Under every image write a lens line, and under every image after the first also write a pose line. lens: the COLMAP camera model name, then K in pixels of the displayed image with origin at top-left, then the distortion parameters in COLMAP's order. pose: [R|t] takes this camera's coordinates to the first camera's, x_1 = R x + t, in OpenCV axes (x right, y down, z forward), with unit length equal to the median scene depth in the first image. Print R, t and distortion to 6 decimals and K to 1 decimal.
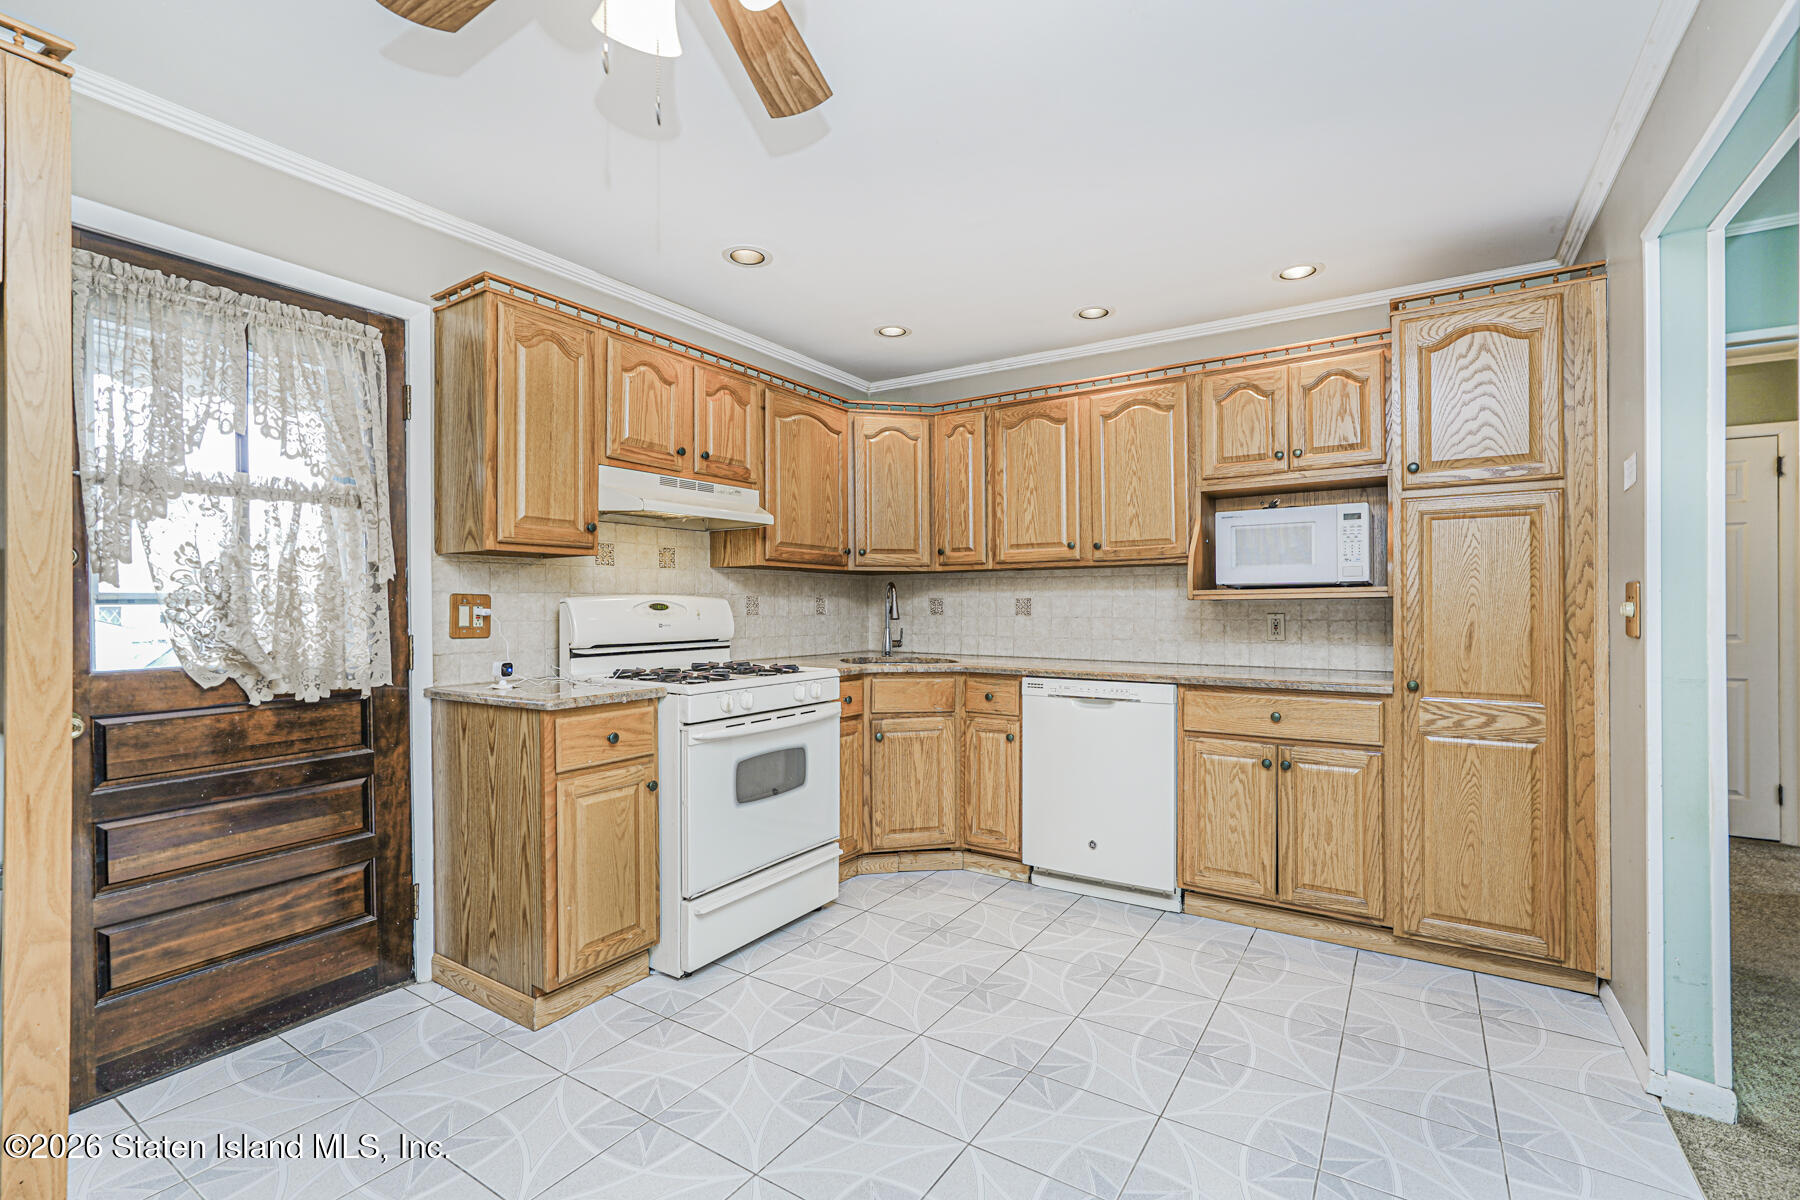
lens RADIAL K [[795.0, 0, 896.8], [0, 795.0, 606.4], [0, 0, 1]] dist [-0.011617, 0.003791]
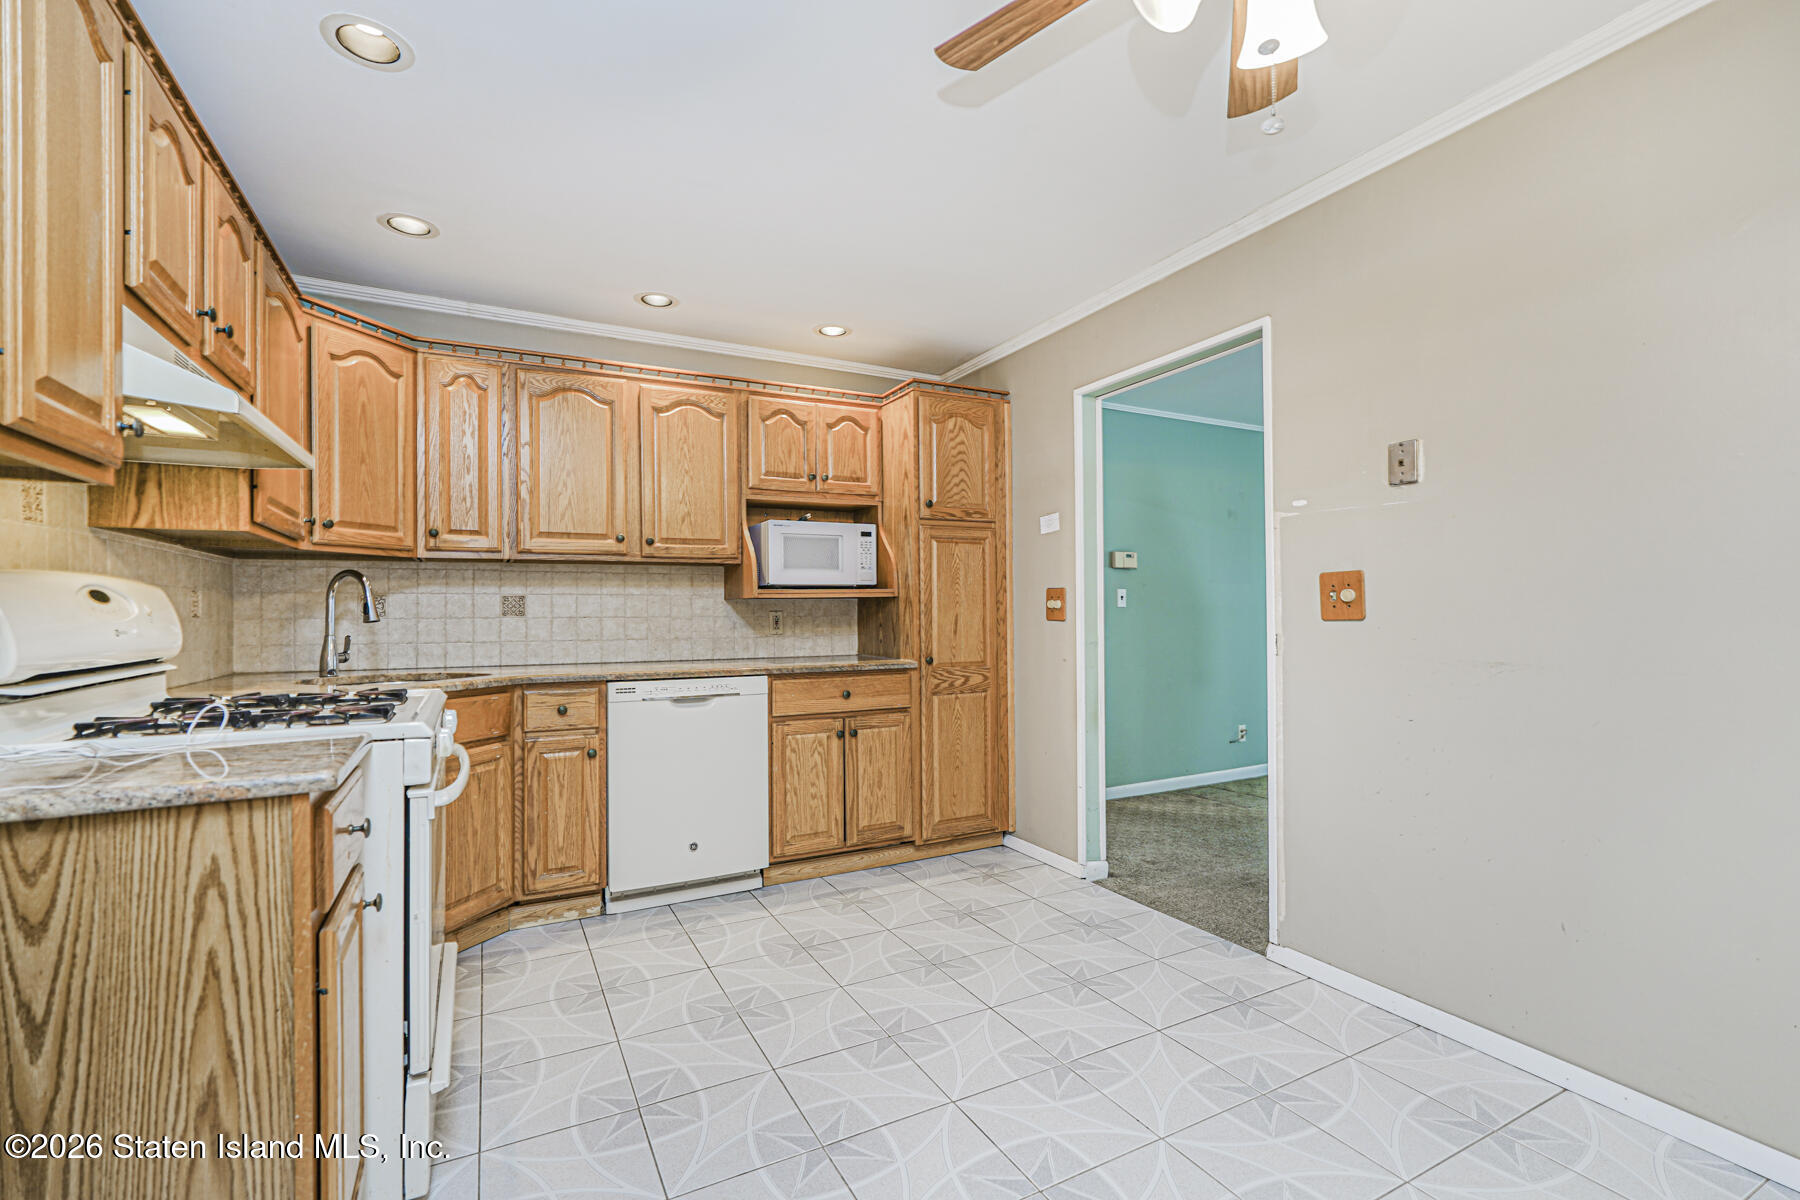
lens RADIAL K [[795.0, 0, 897.7], [0, 795.0, 605.0], [0, 0, 1]] dist [-0.011617, 0.003791]
pose [[0.490421, 0.004954, 0.871472, -0.490934], [0.005393, 0.999947, -0.008719, 0.012349], [-0.871469, 0.008976, 0.490368, 0.301843]]
